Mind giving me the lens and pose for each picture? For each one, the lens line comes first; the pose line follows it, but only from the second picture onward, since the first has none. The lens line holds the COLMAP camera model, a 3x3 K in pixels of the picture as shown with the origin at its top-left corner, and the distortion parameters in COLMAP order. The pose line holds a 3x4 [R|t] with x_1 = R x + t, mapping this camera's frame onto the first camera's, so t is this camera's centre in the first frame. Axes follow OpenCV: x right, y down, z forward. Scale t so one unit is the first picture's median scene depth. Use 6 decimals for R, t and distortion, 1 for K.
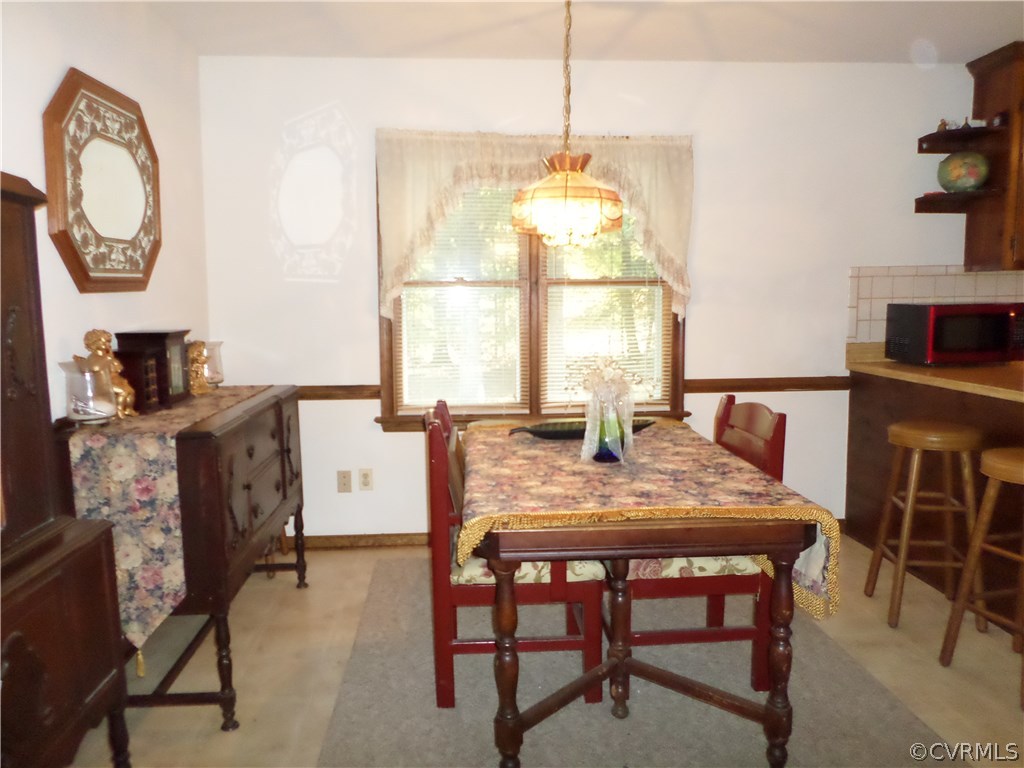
lens RADIAL K [[778.0, 0, 510.0], [0, 778.0, 383.9], [0, 0, 1]] dist [-0.001094, -0.019882]
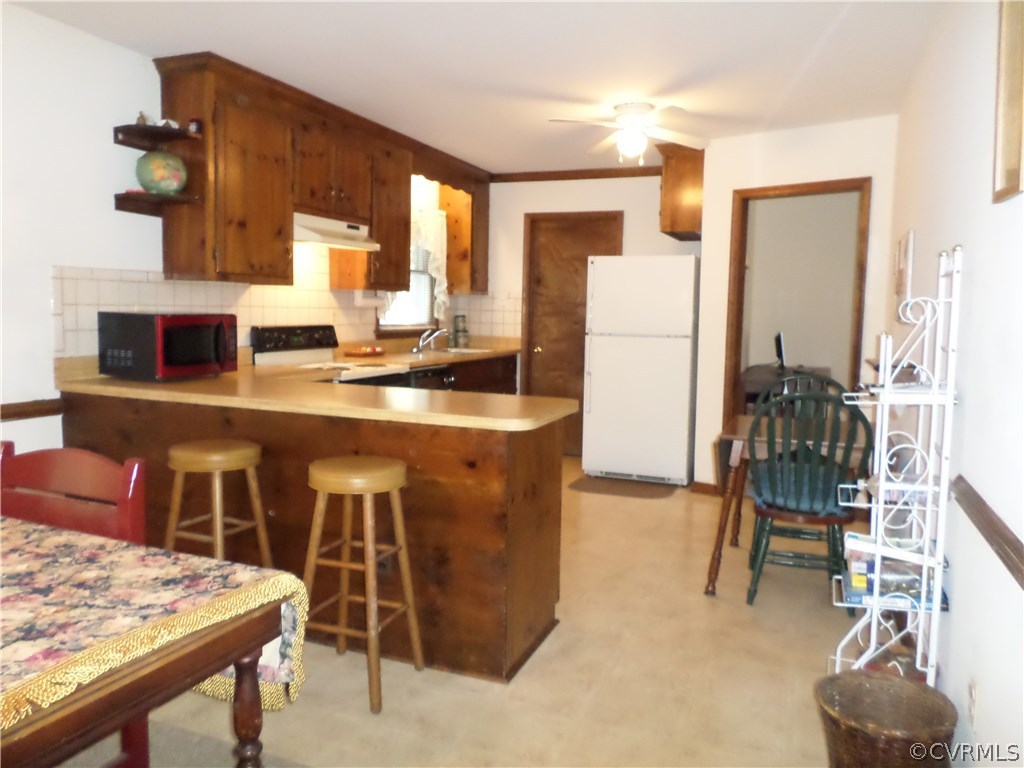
lens RADIAL K [[778.0, 0, 512.2], [0, 778.0, 387.1], [0, 0, 1]] dist [-0.001094, -0.019882]
pose [[0.431207, -0.065996, 0.899836, -0.100290], [0.067770, 0.996873, 0.040636, -0.023296], [-0.899704, 0.043460, 0.434331, 0.215803]]
